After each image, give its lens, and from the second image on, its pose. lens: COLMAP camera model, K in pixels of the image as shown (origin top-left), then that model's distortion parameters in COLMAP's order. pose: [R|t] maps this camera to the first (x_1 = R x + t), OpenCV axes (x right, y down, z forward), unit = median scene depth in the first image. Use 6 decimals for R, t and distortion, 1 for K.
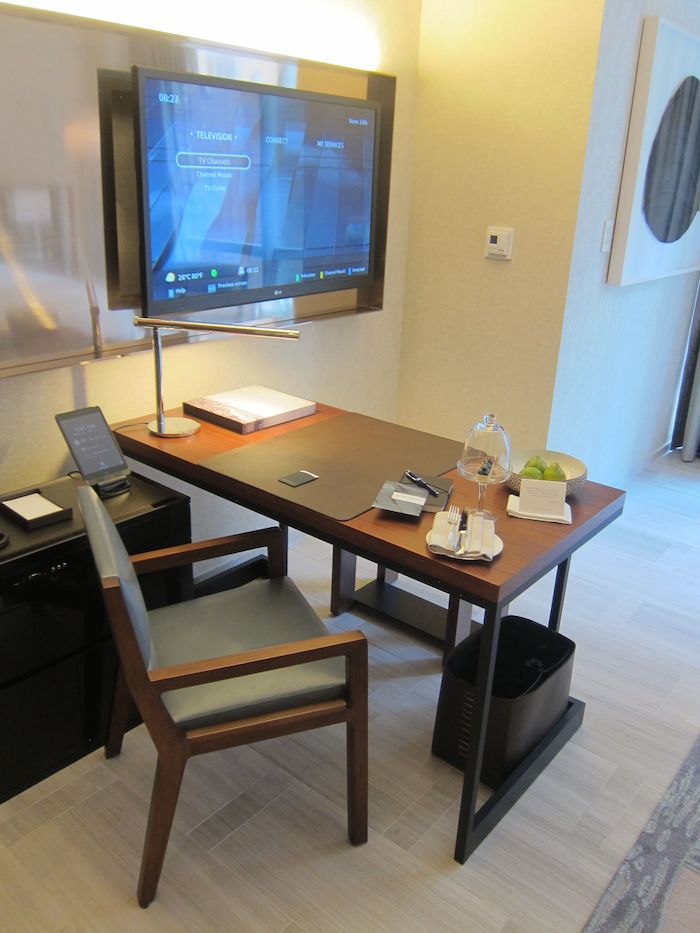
lens RADIAL K [[784.6, 0, 350.0], [0, 784.6, 466.5], [0, 0, 1]] dist [-0.059179, 0.016344]
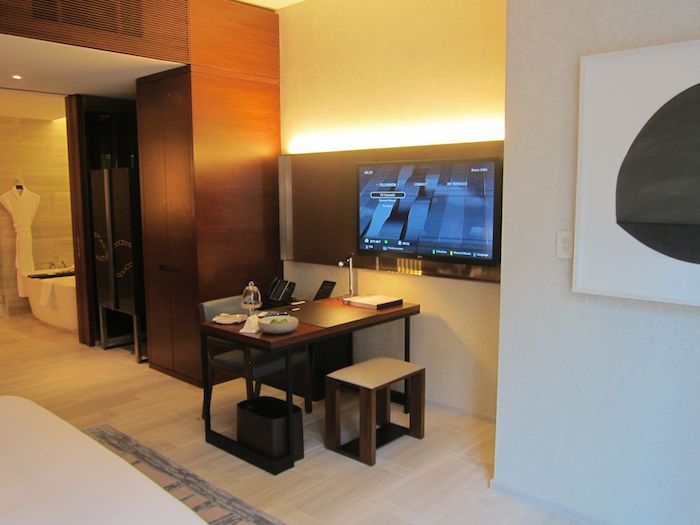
lens RADIAL K [[588.7, 0, 350.0], [0, 588.7, 262.5], [0, 0, 1]] dist [-0.059179, 0.016344]
pose [[-0.048687, 0.082946, -0.995364, 1.571222], [-0.349753, 0.932035, 0.094777, -0.323705], [0.935576, 0.352746, -0.016367, 0.970047]]
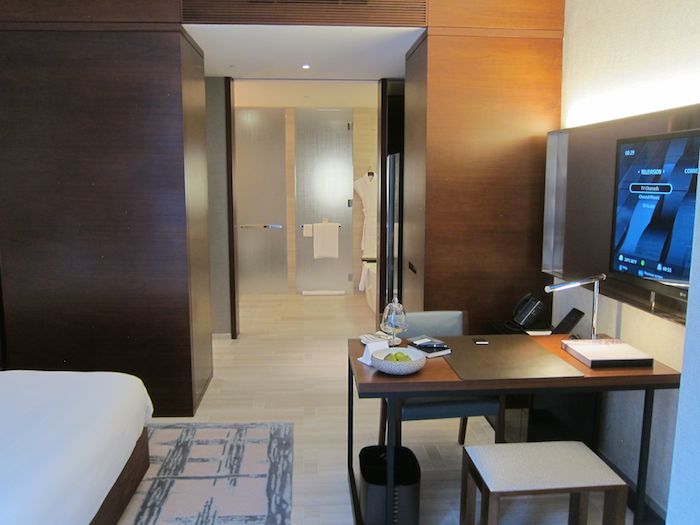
lens RADIAL K [[588.7, 0, 350.0], [0, 588.7, 262.5], [0, 0, 1]] dist [-0.059179, 0.016344]
pose [[-0.726033, 0.054895, -0.685465, 0.960319], [-0.271345, 0.893054, 0.358924, -0.493665], [0.631860, 0.446588, -0.633492, 1.360001]]
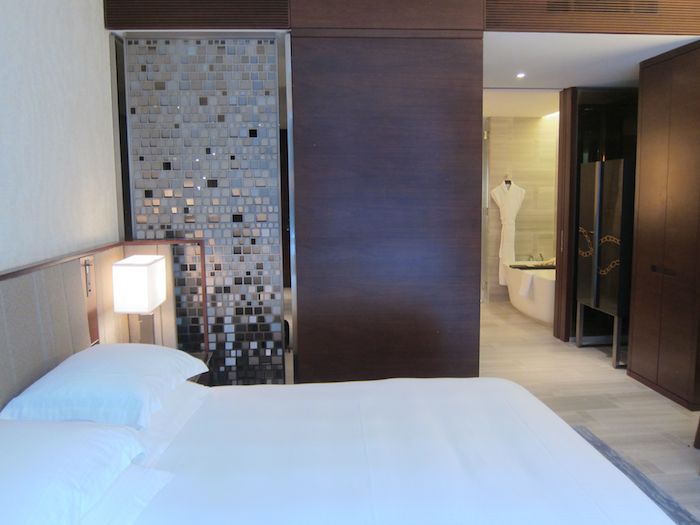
lens RADIAL K [[588.7, 0, 350.0], [0, 588.7, 262.5], [0, 0, 1]] dist [-0.059179, 0.016344]
pose [[-0.720112, 0.052549, -0.691865, 1.530926], [-0.259004, 0.904696, 0.338292, -0.271277], [0.643704, 0.422804, -0.637873, 0.869814]]
